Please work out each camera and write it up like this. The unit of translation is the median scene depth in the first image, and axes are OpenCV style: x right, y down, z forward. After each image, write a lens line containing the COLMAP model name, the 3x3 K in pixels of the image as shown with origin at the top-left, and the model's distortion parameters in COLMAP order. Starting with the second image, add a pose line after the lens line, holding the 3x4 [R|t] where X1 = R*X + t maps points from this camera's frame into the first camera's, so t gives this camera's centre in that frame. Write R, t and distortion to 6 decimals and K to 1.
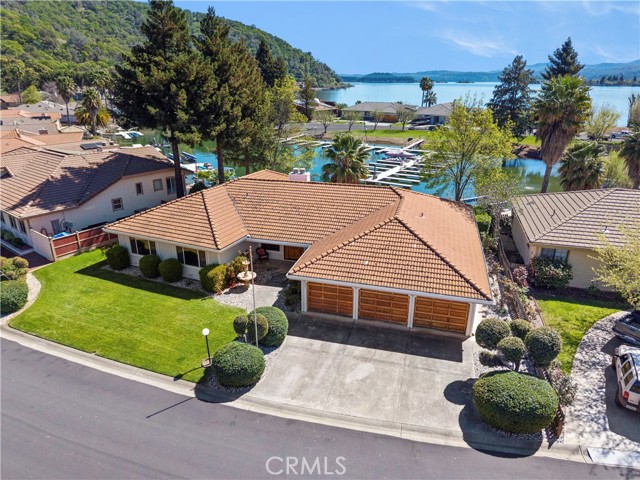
lens RADIAL K [[426.6, 0, 320.2], [0, 426.6, 244.3], [0, 0, 1]] dist [0.026549, -0.028335]
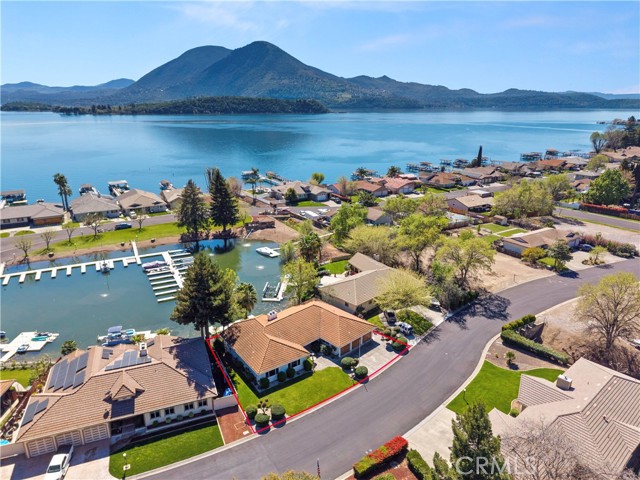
lens RADIAL K [[426.6, 0, 319.7], [0, 426.6, 240.5], [0, 0, 1]] dist [0.026549, -0.028335]
pose [[0.505801, -0.265801, 0.820679, -2.176834], [0.307399, 0.944432, 0.116426, -0.936128], [-0.806022, 0.193388, 0.559402, -0.698967]]
